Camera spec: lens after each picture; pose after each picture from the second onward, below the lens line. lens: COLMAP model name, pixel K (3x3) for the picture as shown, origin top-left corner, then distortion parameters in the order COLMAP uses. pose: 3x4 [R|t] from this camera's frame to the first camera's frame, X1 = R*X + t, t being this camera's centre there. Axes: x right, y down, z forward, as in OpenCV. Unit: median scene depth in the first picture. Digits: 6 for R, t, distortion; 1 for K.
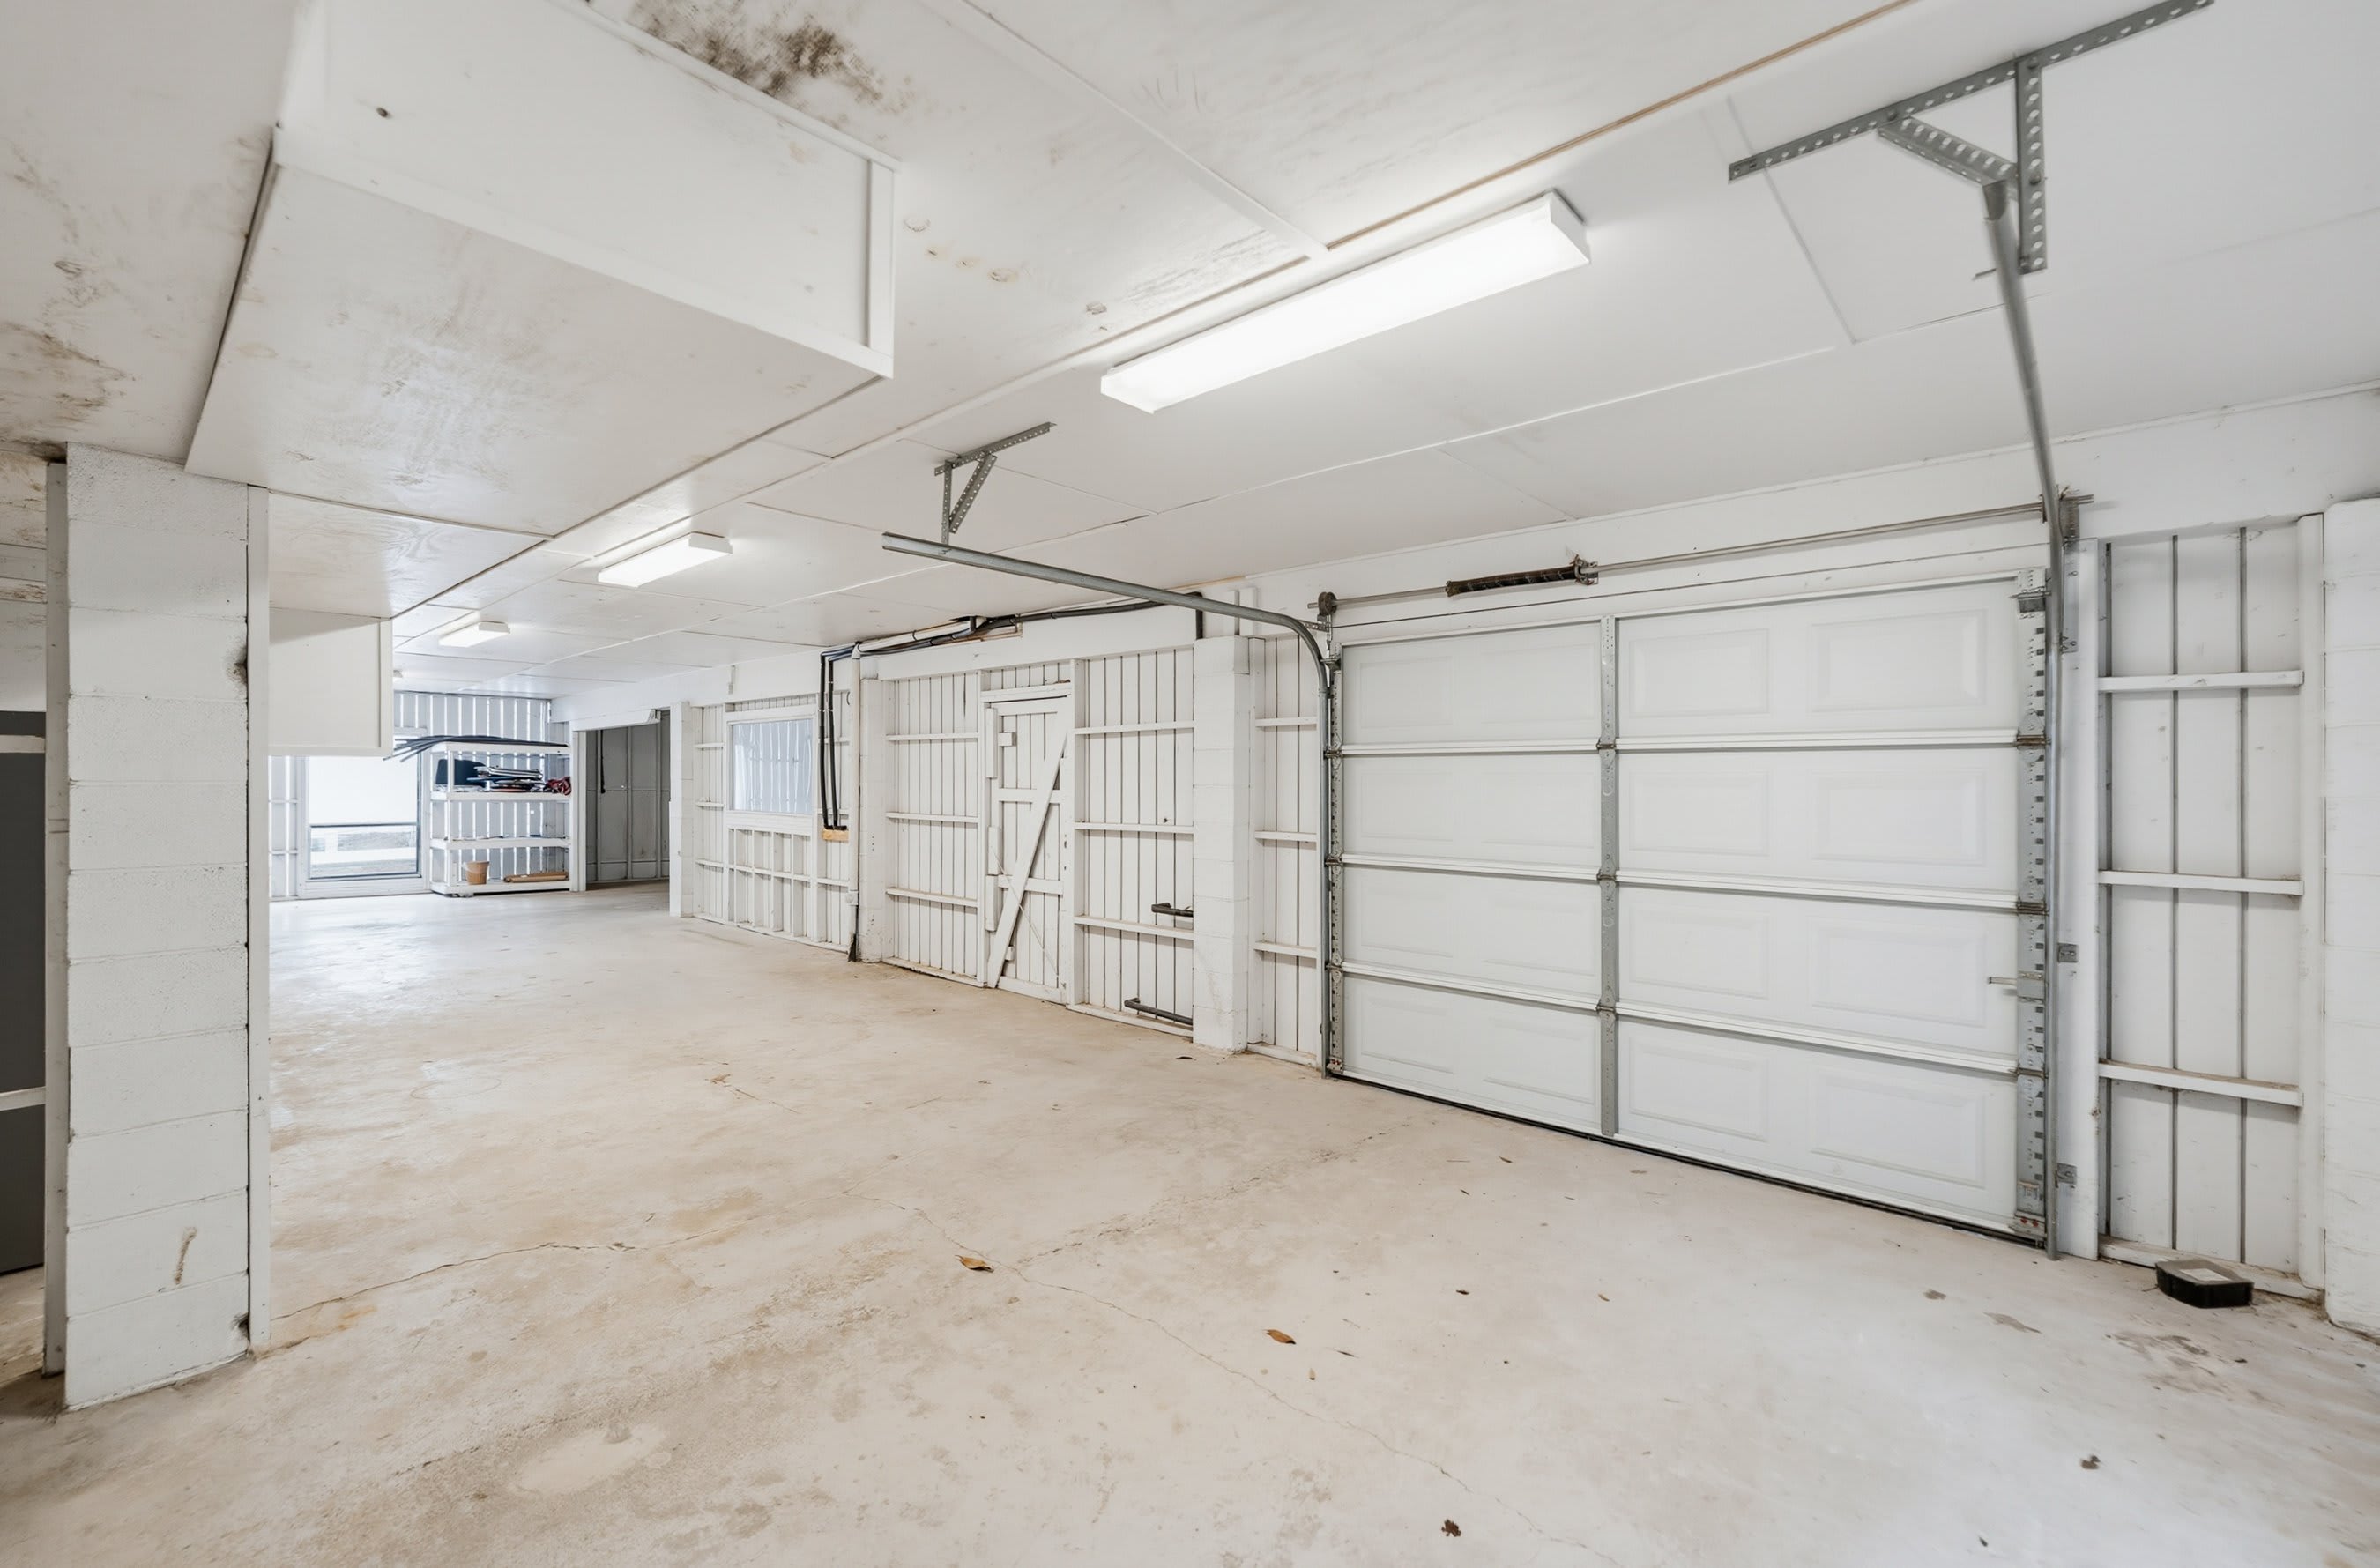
lens RADIAL K [[1005.2, 0, 1186.2], [0, 1005.2, 778.7], [0, 0, 1]] dist [0.002935, 0.000628]
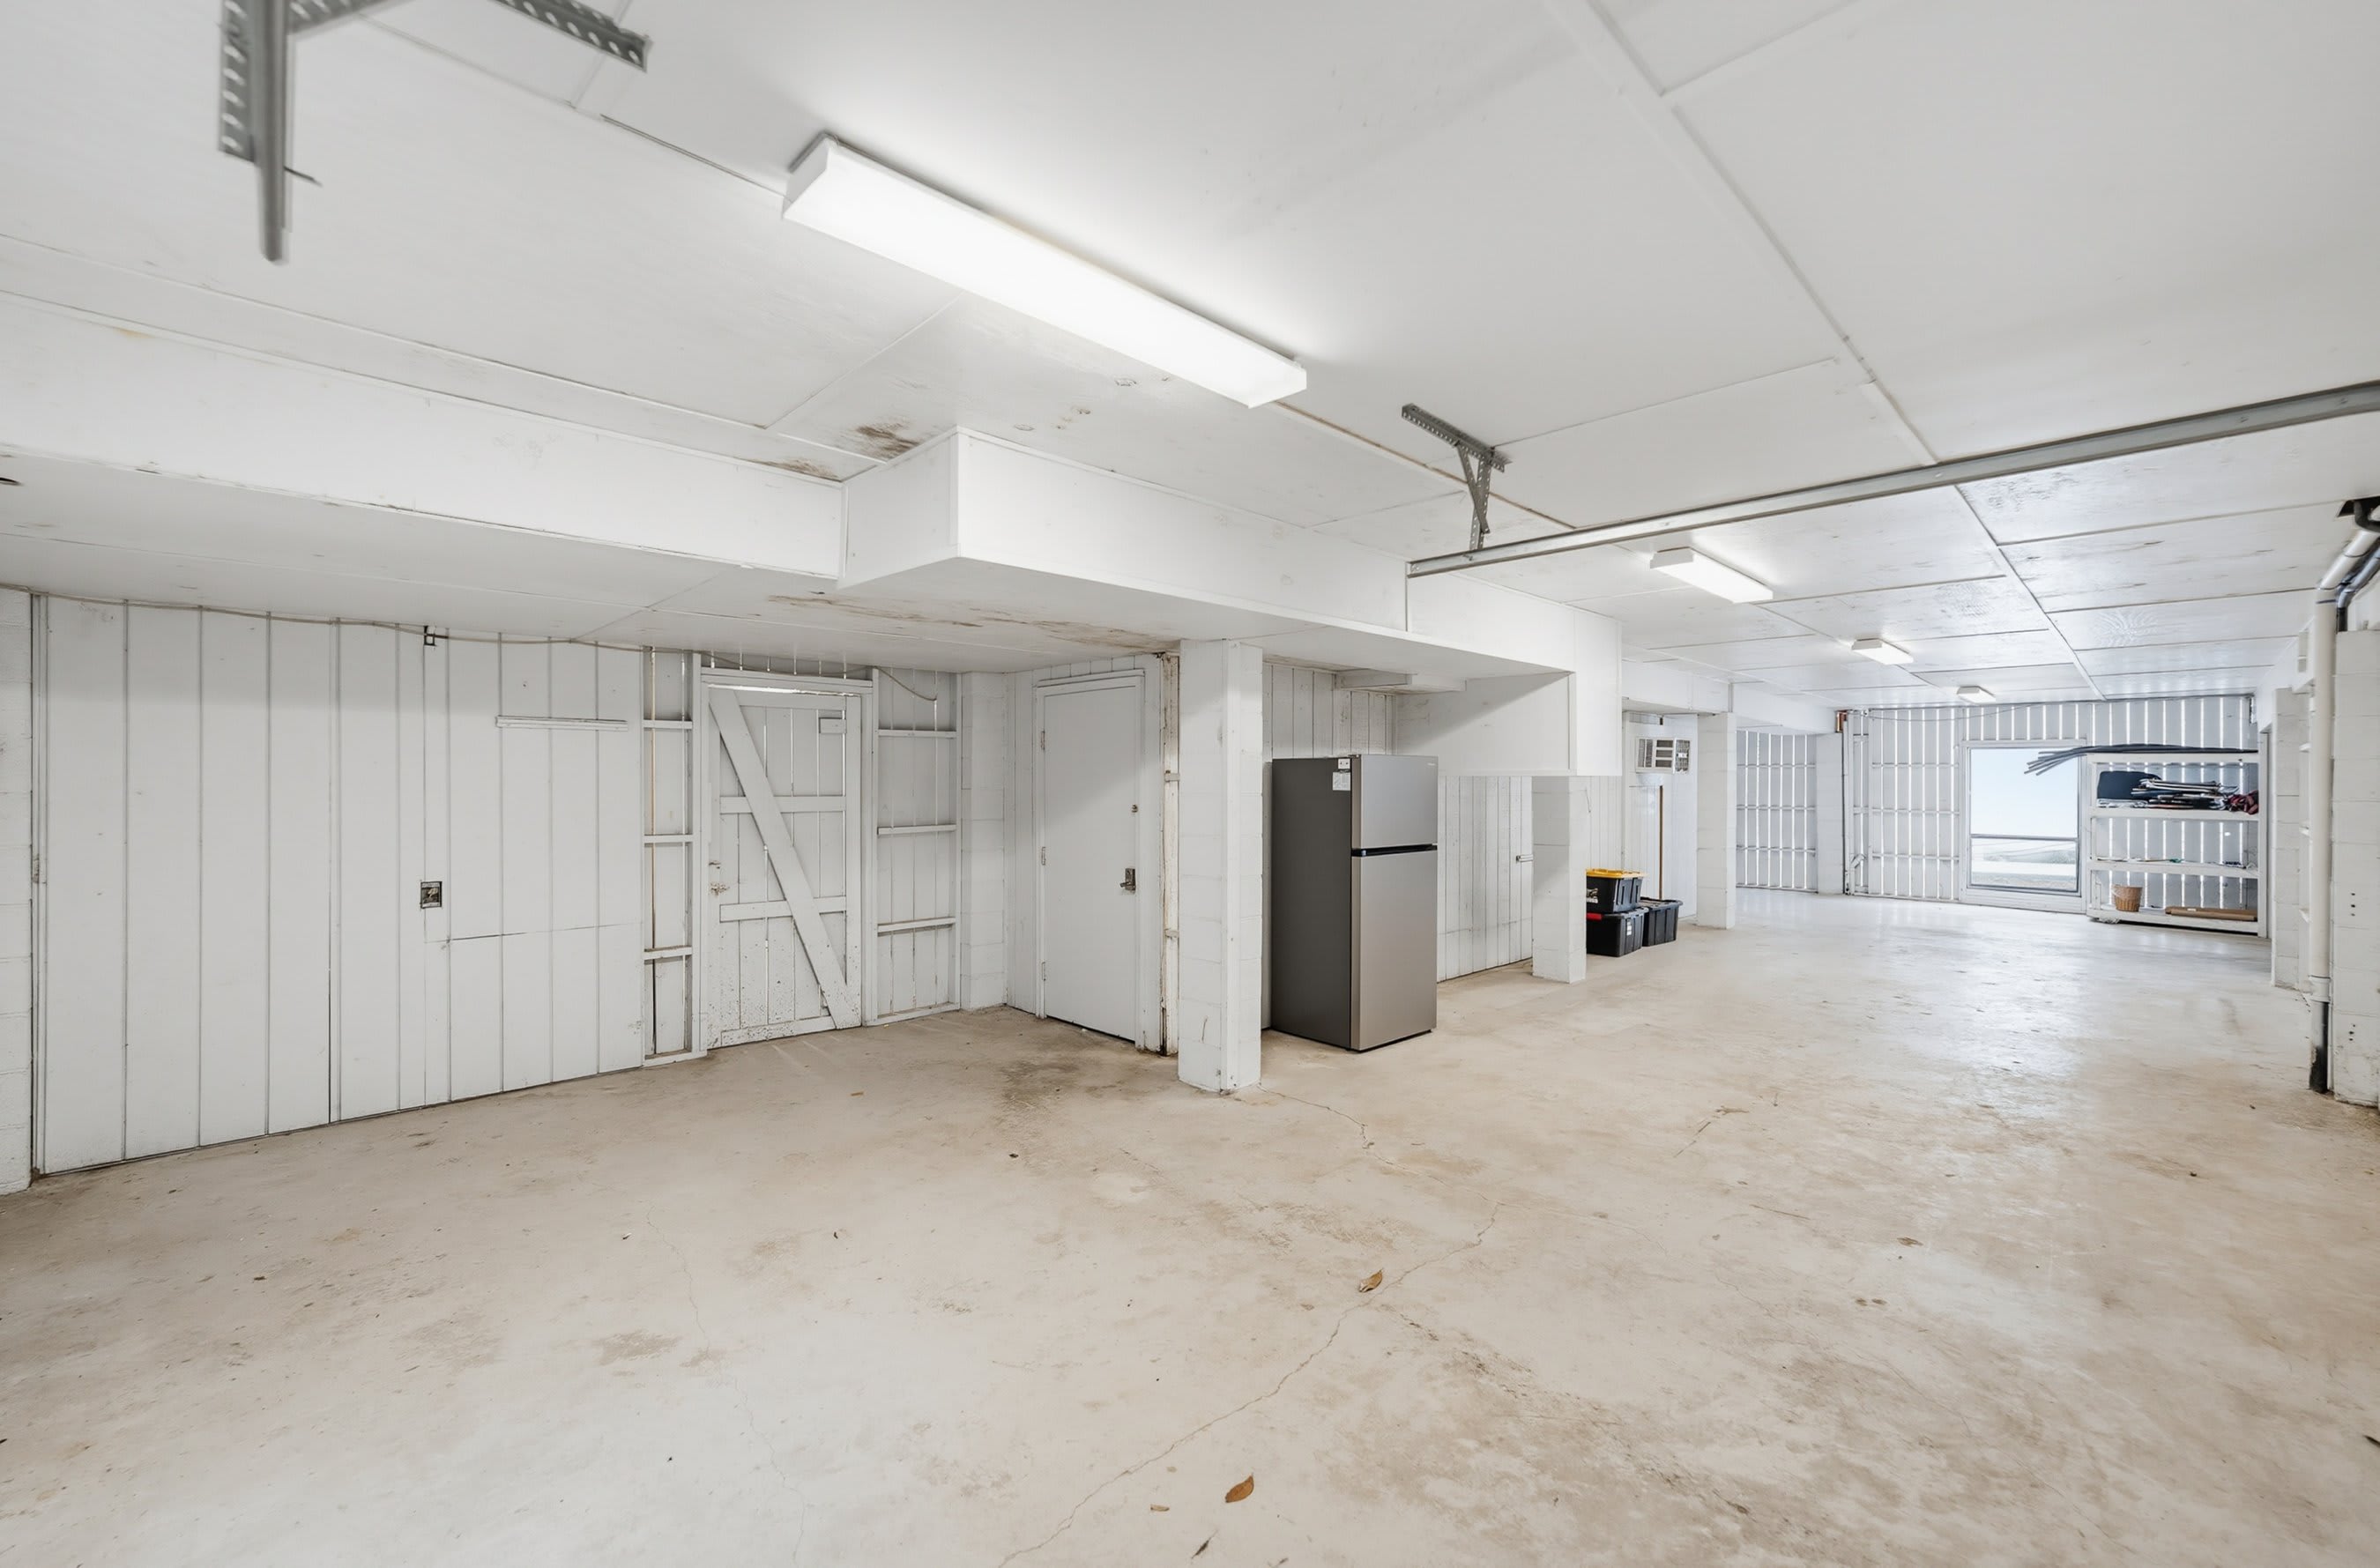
lens RADIAL K [[956.4, 0, 1190.3], [0, 956.4, 787.9], [0, 0, 1]] dist [-0.000674, 0.000528]
pose [[-0.051400, -0.000856, -0.998678, 0.386964], [-0.002422, 0.999997, -0.000733, -0.004023], [0.998675, 0.002381, -0.051402, 0.445997]]
